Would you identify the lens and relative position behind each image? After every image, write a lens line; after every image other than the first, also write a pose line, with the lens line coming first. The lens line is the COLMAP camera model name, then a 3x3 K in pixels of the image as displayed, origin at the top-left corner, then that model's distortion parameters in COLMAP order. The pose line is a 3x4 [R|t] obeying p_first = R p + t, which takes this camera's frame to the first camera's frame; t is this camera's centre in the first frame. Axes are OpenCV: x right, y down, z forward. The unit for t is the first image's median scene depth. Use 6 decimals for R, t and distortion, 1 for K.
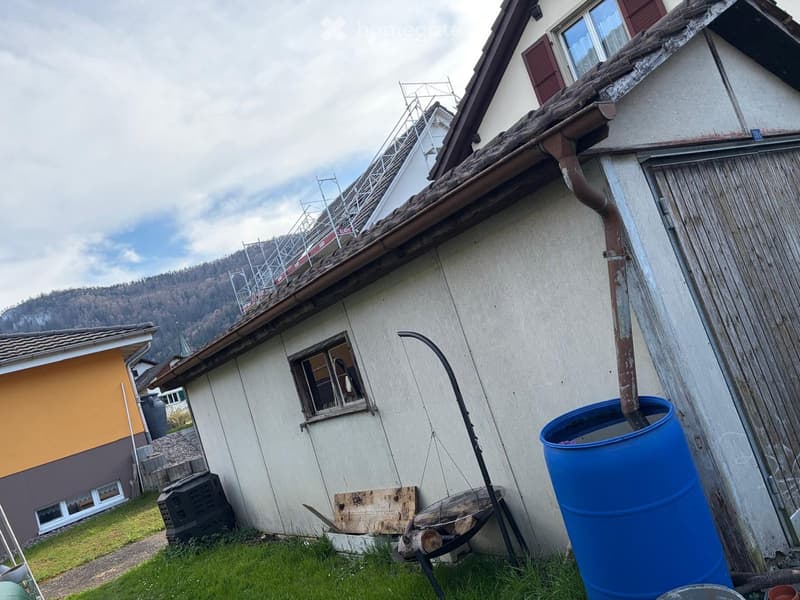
lens RADIAL K [[618.1, 0, 400.0], [0, 618.1, 300.0], [0, 0, 1]] dist [0.001921, -0.003017]
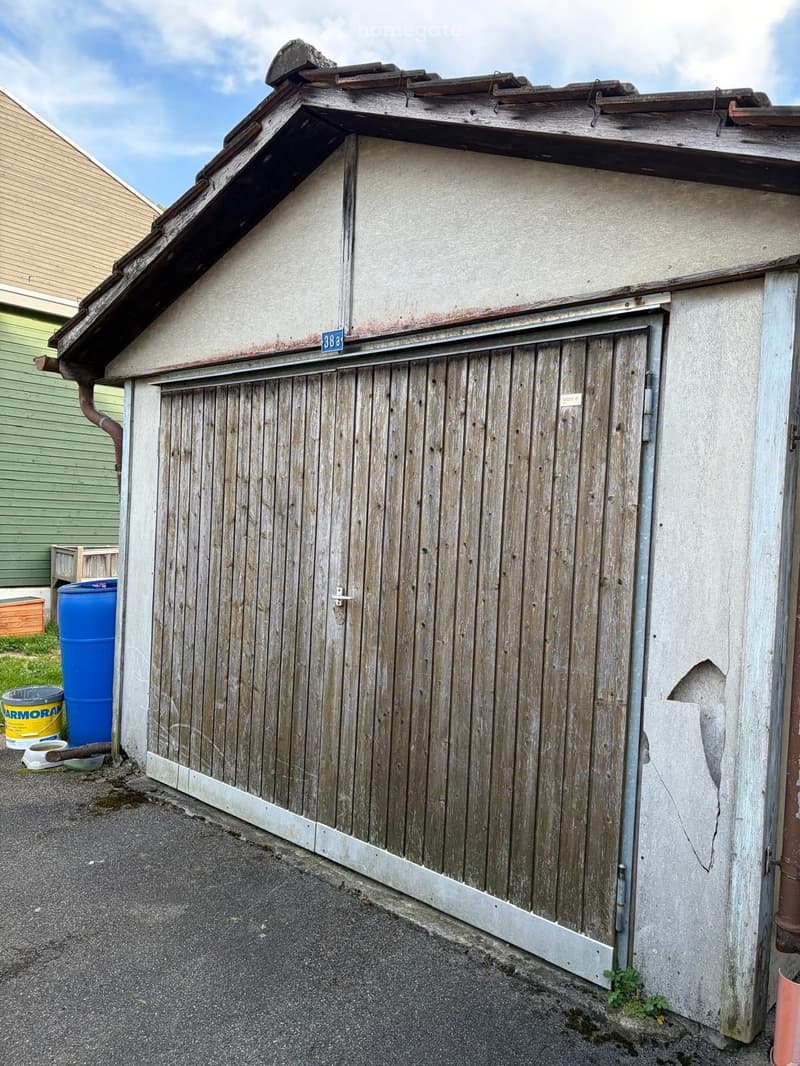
lens RADIAL K [[823.6, 0, 400.0], [0, 823.6, 533.0], [0, 0, 1]] dist [0.001921, -0.003017]
pose [[0.179518, 0.353298, -0.918125, 1.569137], [-0.004264, 0.933557, 0.358402, -0.425001], [0.983746, -0.060425, 0.169096, 1.009032]]
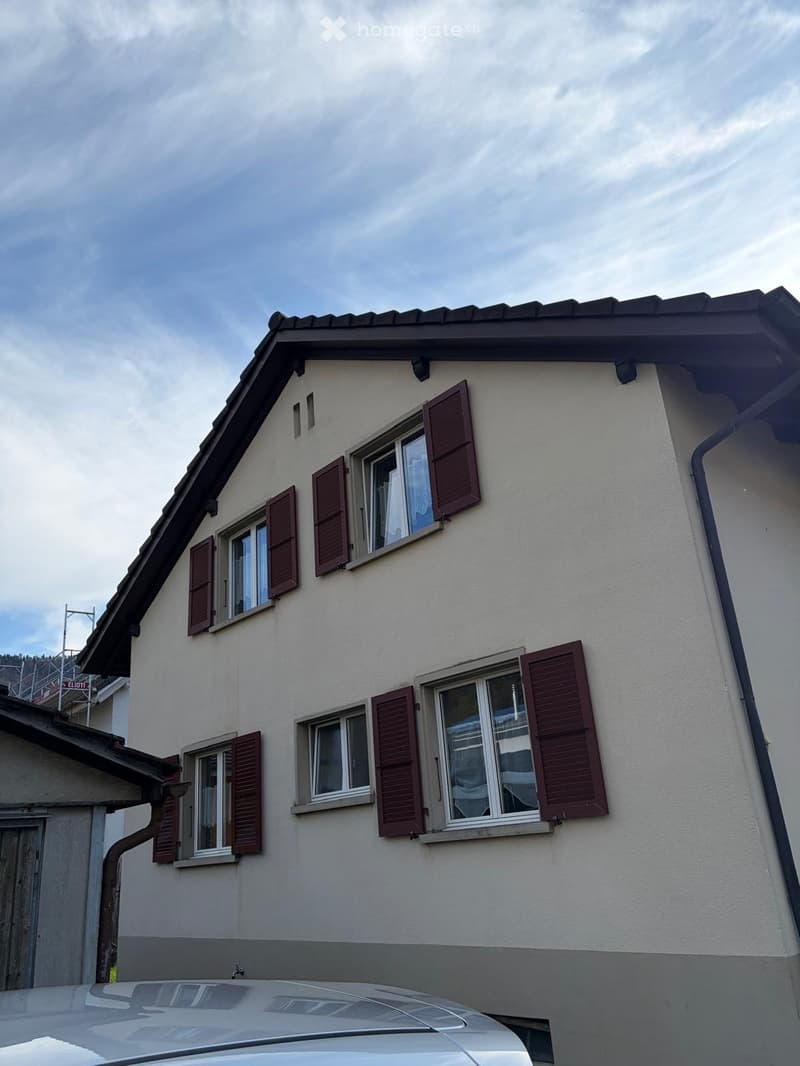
lens RADIAL K [[823.6, 0, 400.0], [0, 823.6, 533.0], [0, 0, 1]] dist [0.001921, -0.003017]
pose [[0.964285, 0.264659, -0.010530, 1.378780], [-0.256086, 0.921424, -0.292230, -0.534759], [-0.067638, 0.284490, 0.956290, -0.083975]]
